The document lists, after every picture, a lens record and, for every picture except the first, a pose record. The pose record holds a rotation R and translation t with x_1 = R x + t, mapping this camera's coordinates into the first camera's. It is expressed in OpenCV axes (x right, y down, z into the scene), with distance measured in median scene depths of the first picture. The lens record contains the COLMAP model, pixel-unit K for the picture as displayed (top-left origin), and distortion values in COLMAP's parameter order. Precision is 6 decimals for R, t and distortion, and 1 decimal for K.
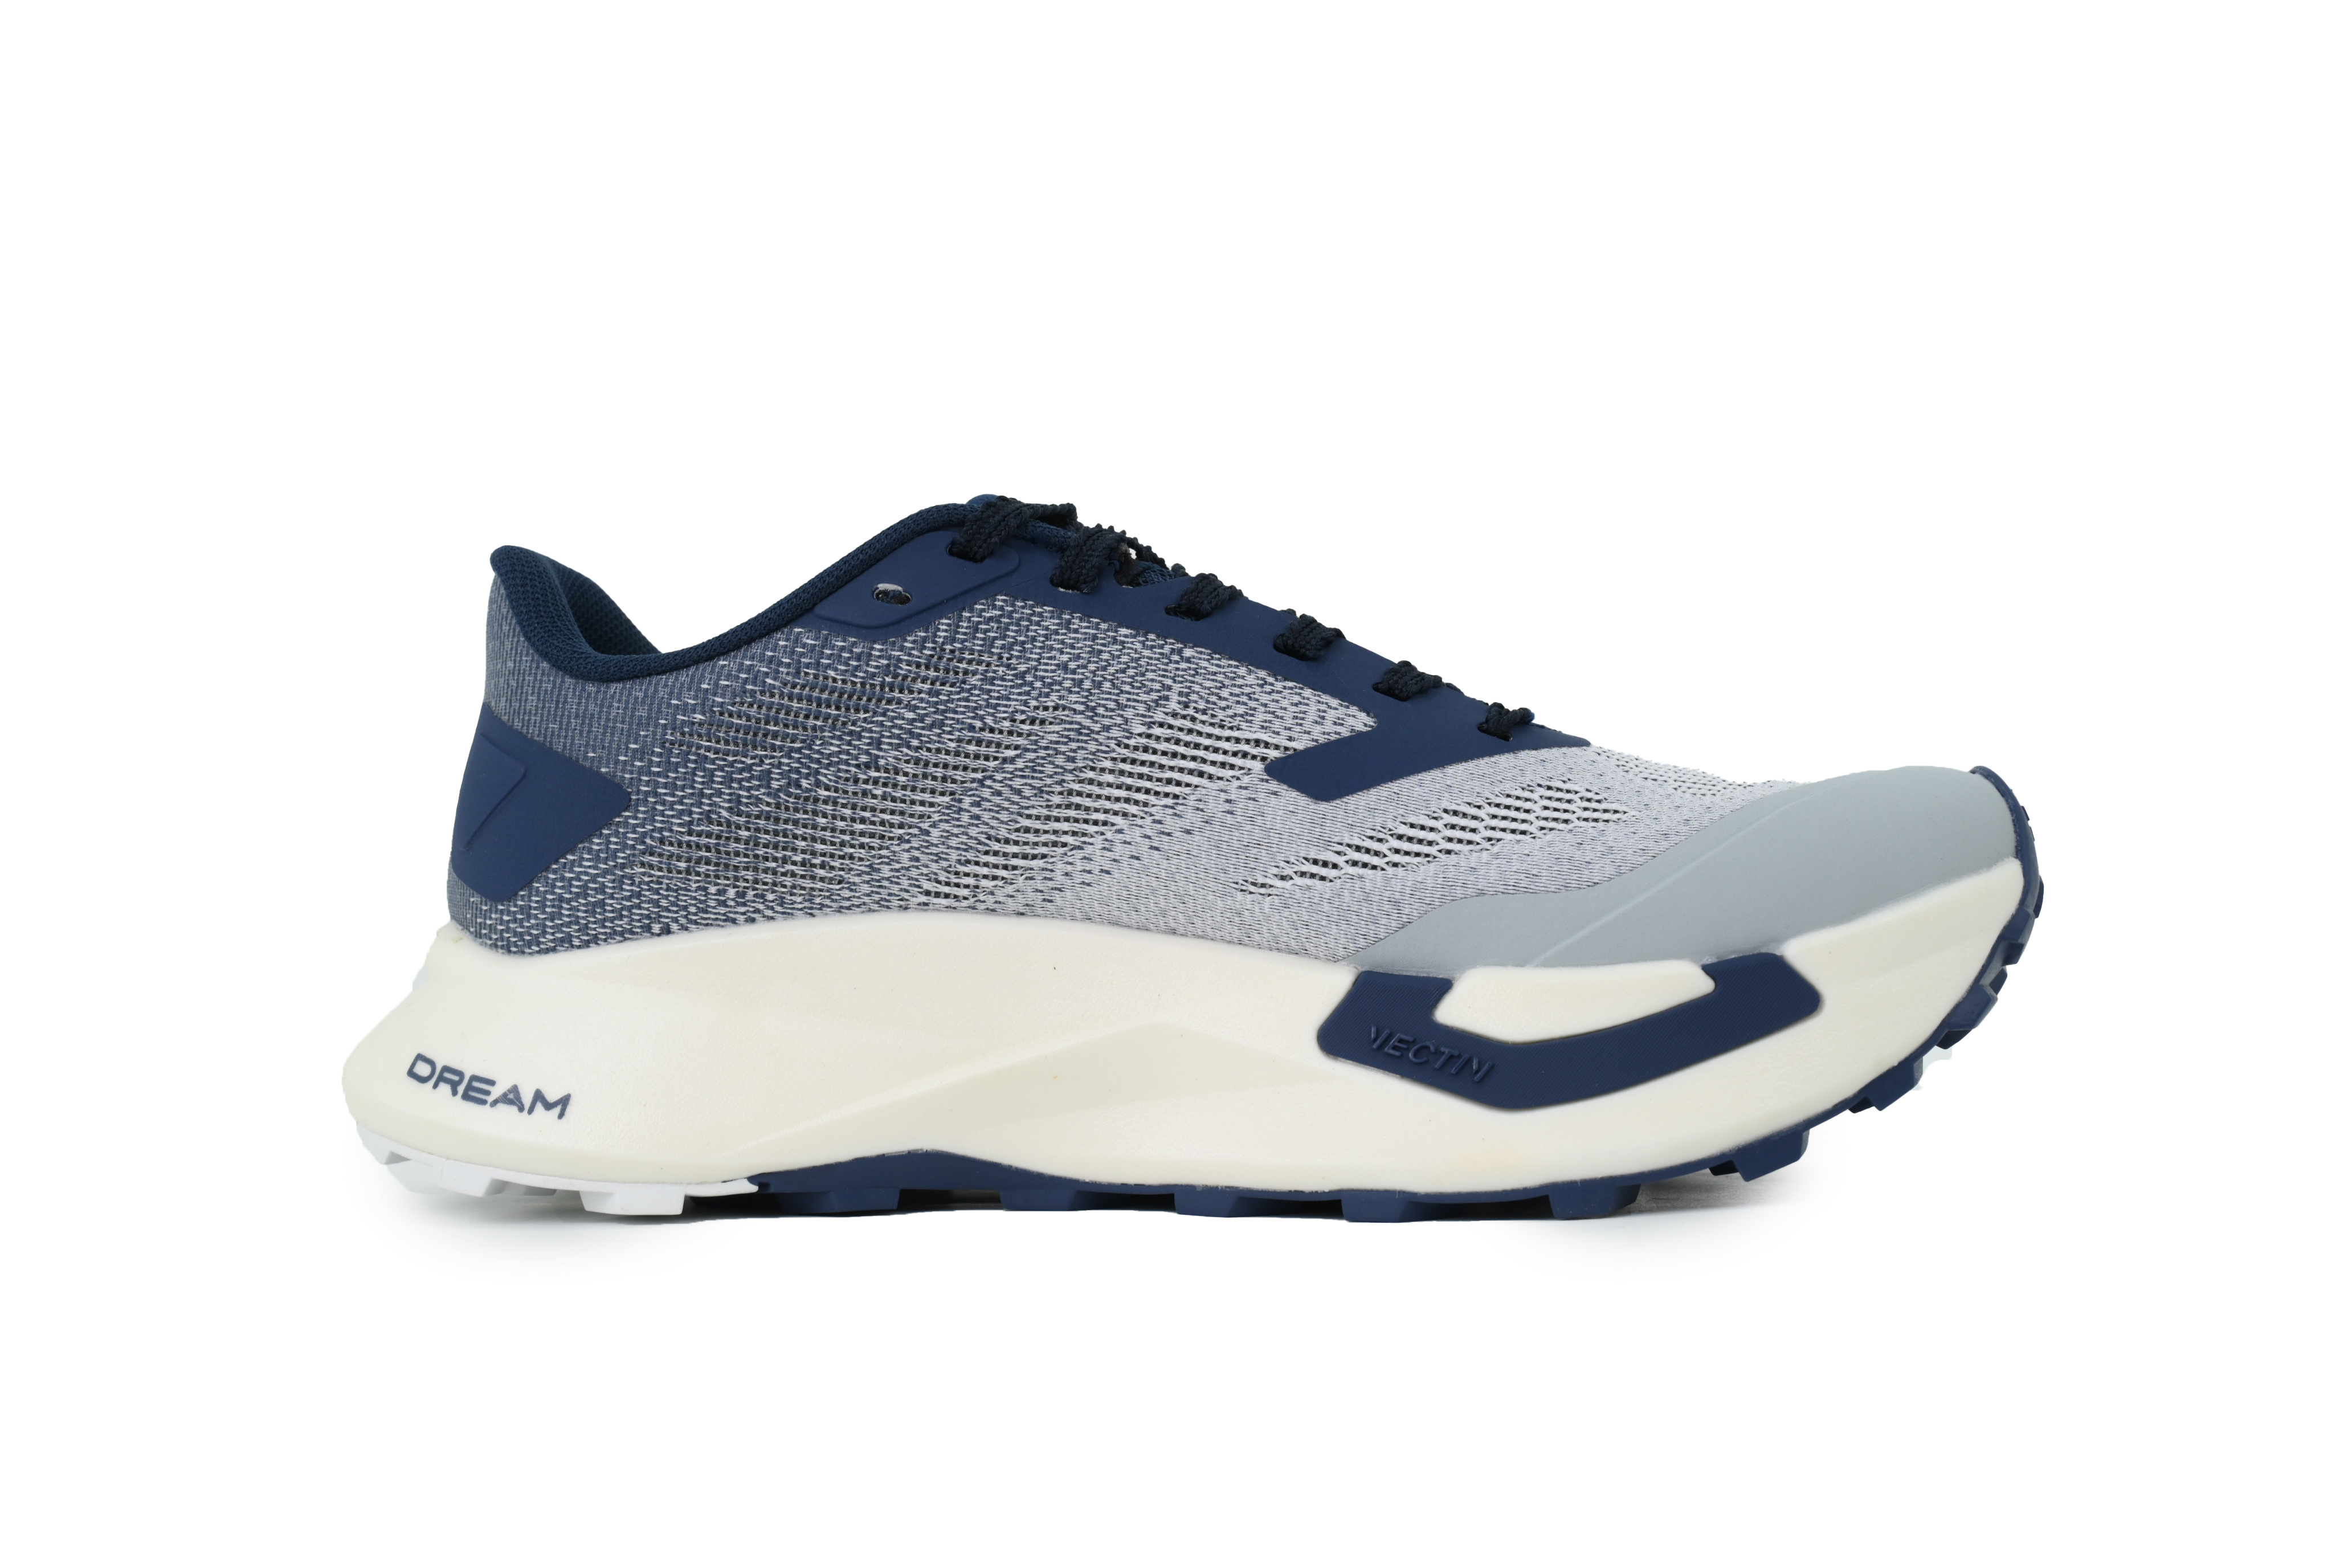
lens RADIAL K [[2139.0, 0, 1177.4], [0, 2139.0, 784.4], [0, 0, 1]] dist [-0.067090, 0.000000]
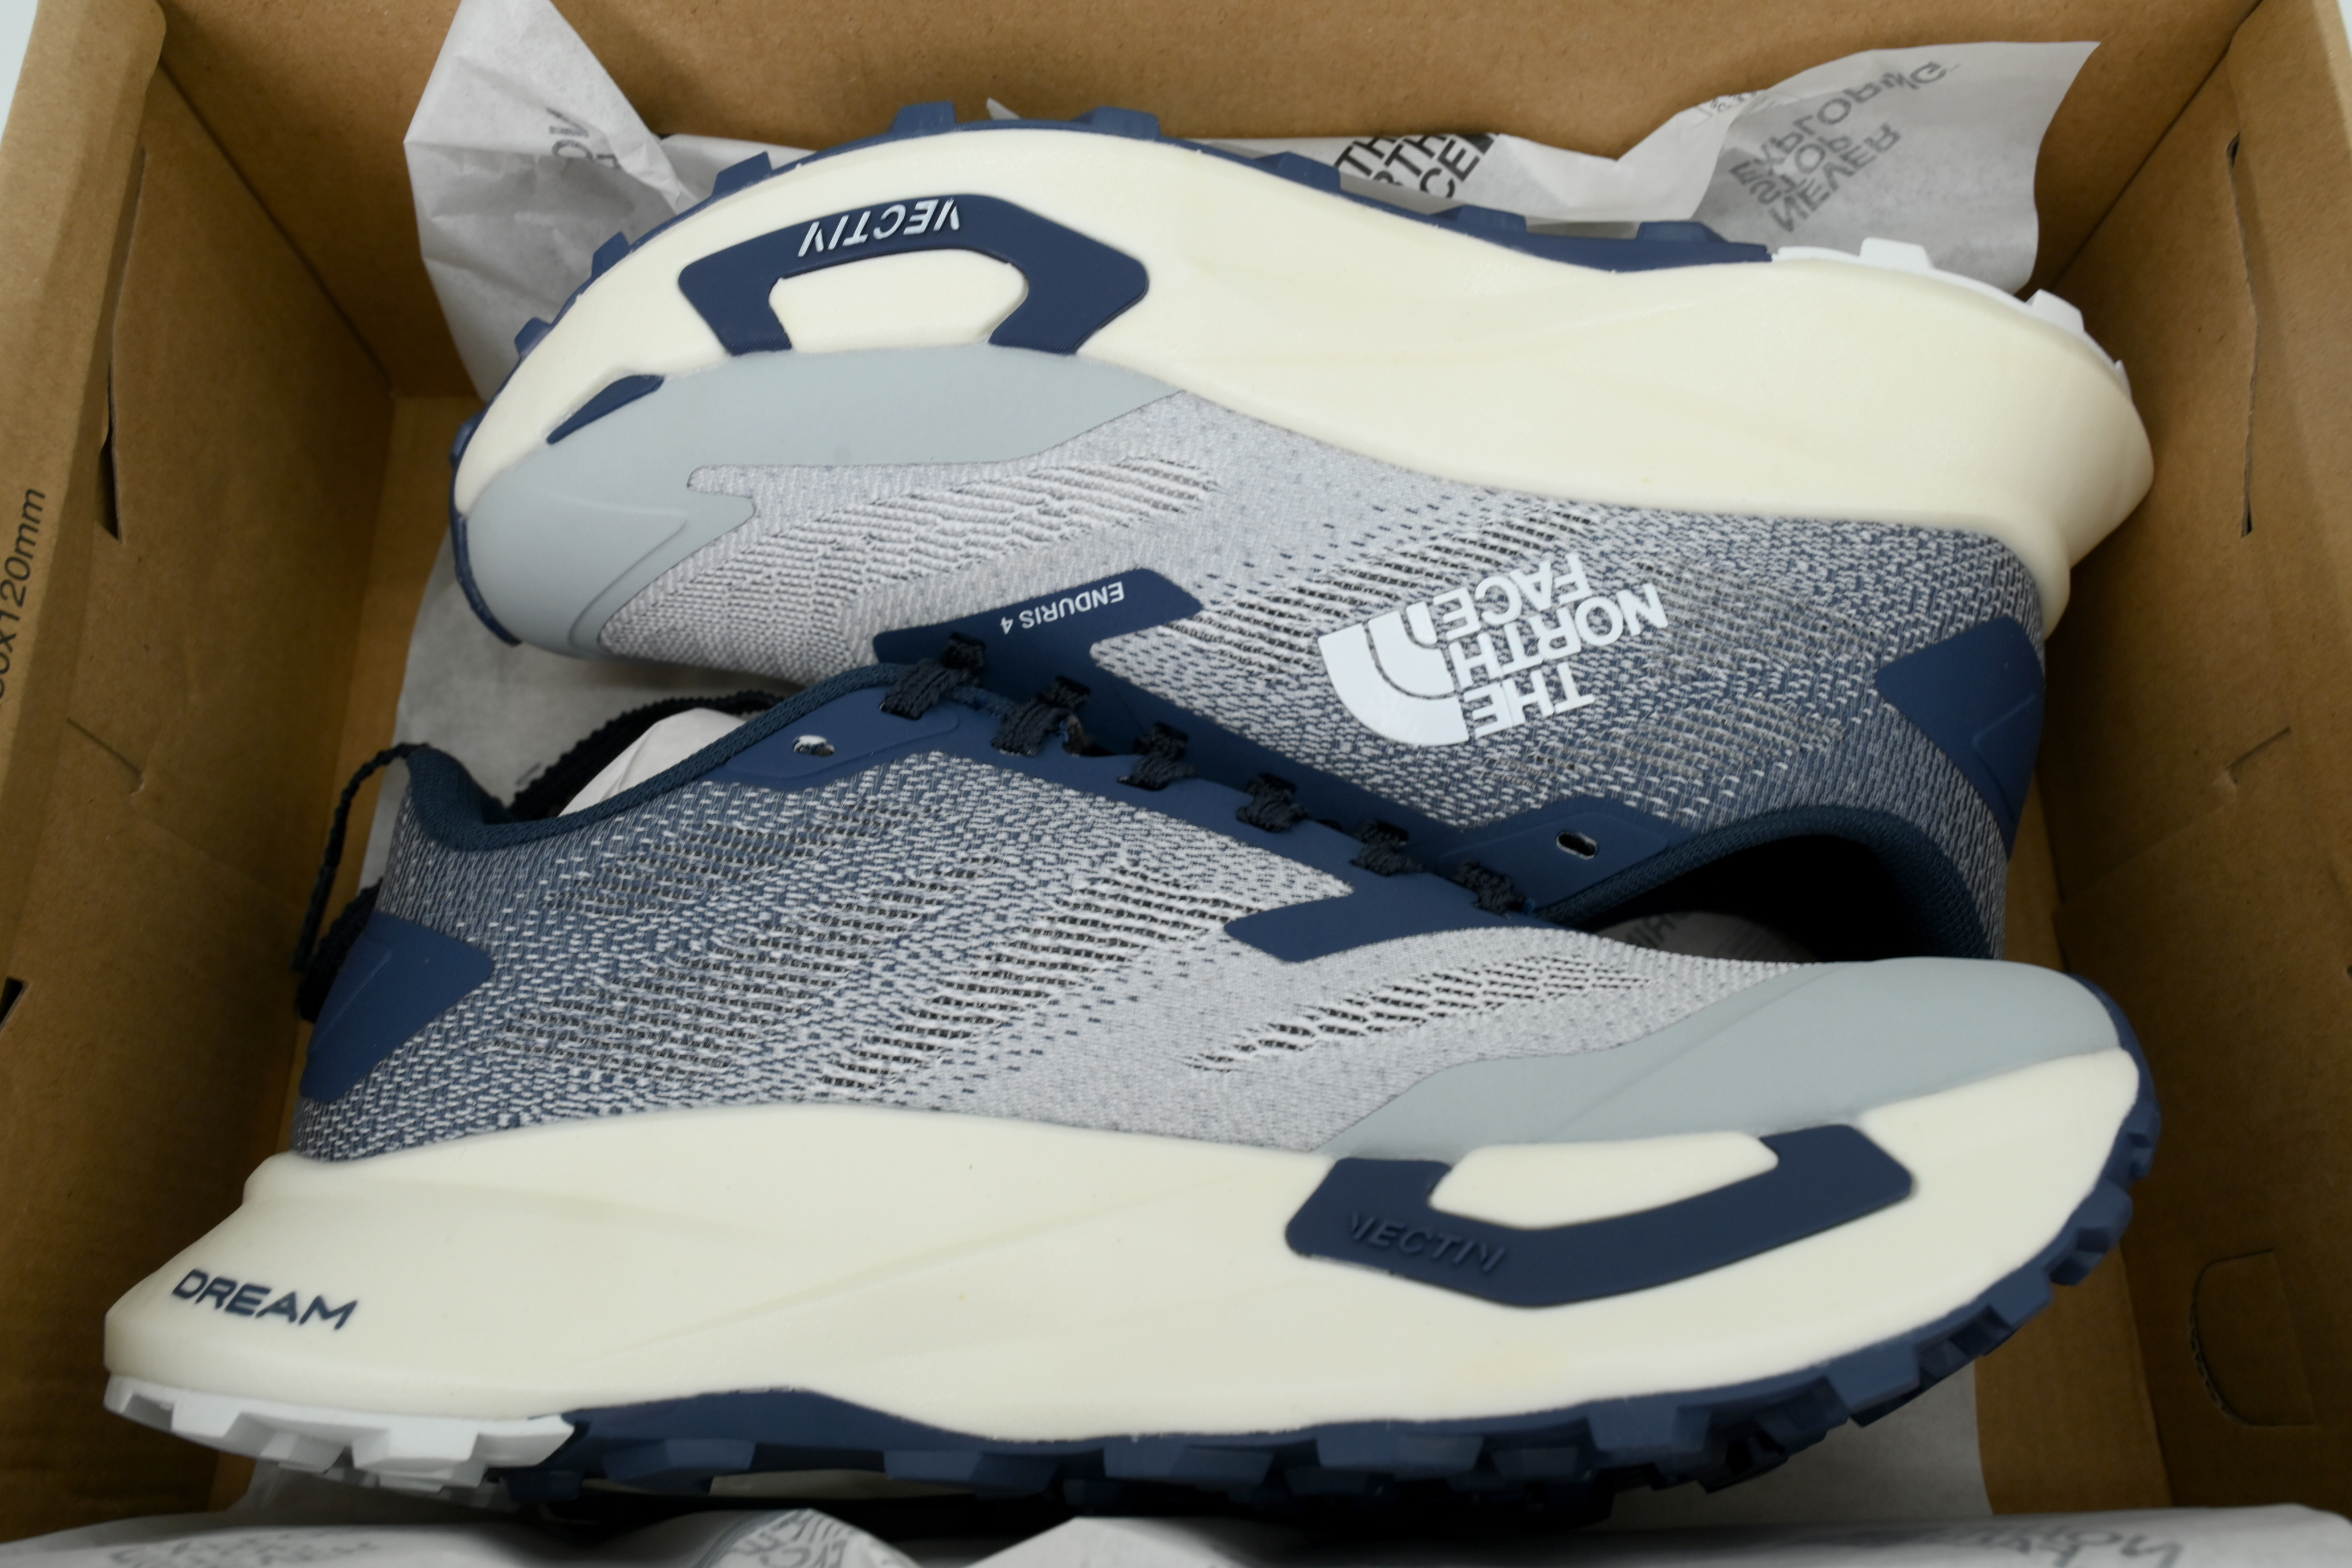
lens RADIAL K [[1833.0, 0, 1171.1], [0, 1833.0, 780.1], [0, 0, 1]] dist [-0.004979, -0.022153]
pose [[0.999748, 0.010340, -0.019926, 0.033050], [-0.016577, 0.938563, -0.344709, 0.189772], [0.015138, 0.344953, 0.938498, 0.281718]]
